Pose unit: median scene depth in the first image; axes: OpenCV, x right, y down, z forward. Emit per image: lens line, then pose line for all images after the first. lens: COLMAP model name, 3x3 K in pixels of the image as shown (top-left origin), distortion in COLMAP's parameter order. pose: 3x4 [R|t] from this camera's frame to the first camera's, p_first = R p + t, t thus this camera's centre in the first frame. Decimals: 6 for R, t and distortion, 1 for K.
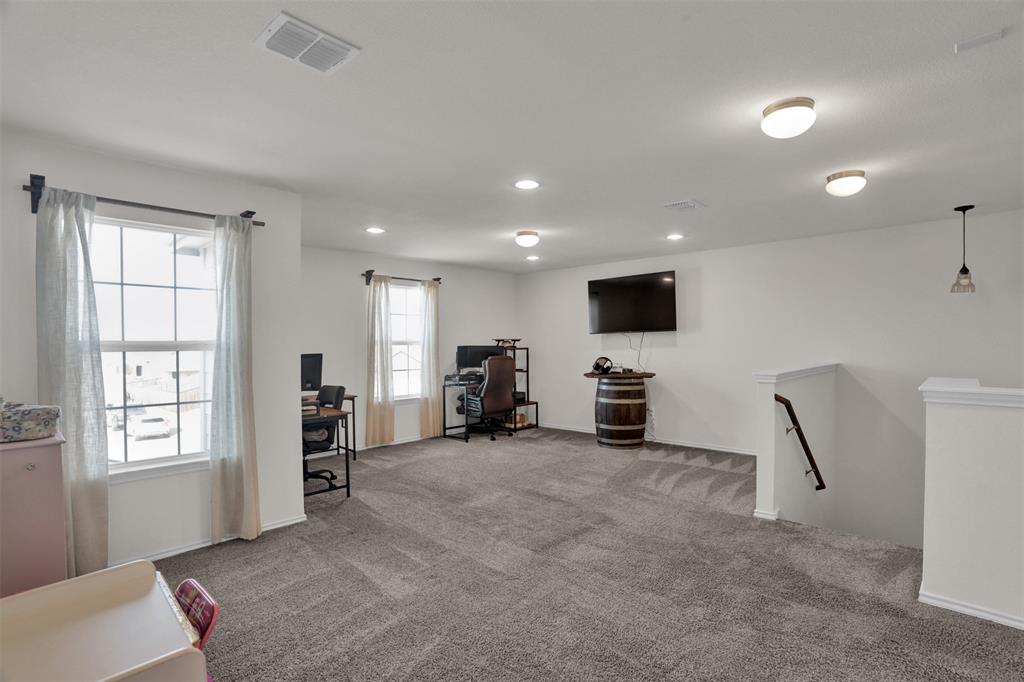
lens RADIAL K [[498.9, 0, 516.3], [0, 498.9, 349.5], [0, 0, 1]] dist [-0.074839, 0.031070]
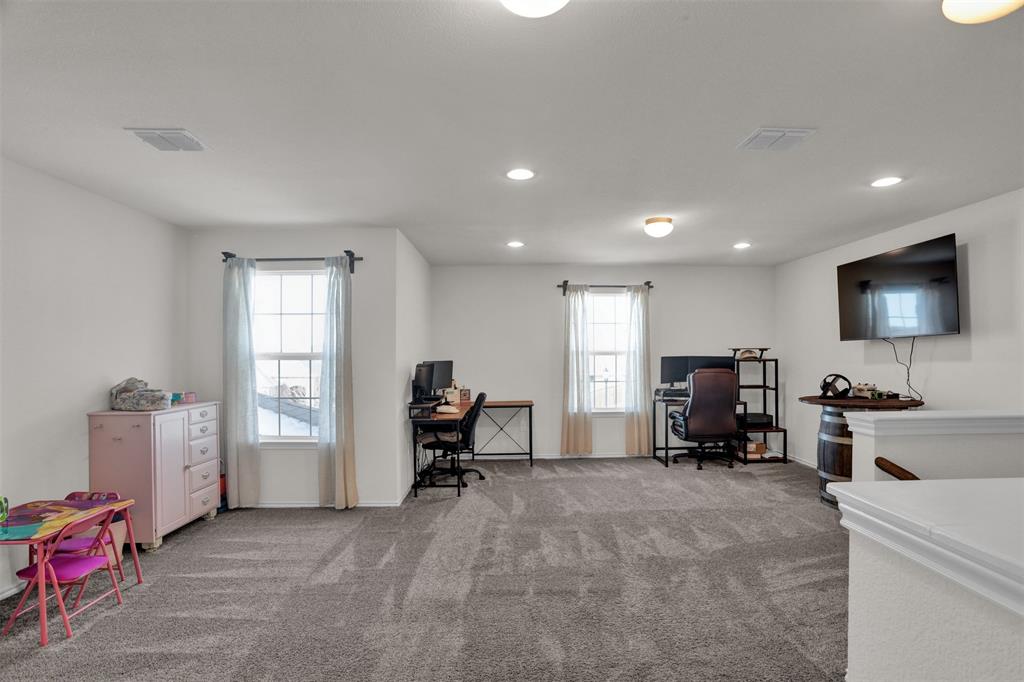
lens RADIAL K [[498.9, 0, 516.3], [0, 498.9, 349.5], [0, 0, 1]] dist [-0.074839, 0.031070]
pose [[0.706630, -0.003657, -0.707574, 0.342963], [-0.007846, 0.999885, -0.013003, -0.006336], [0.707539, 0.014740, 0.706520, 0.208655]]
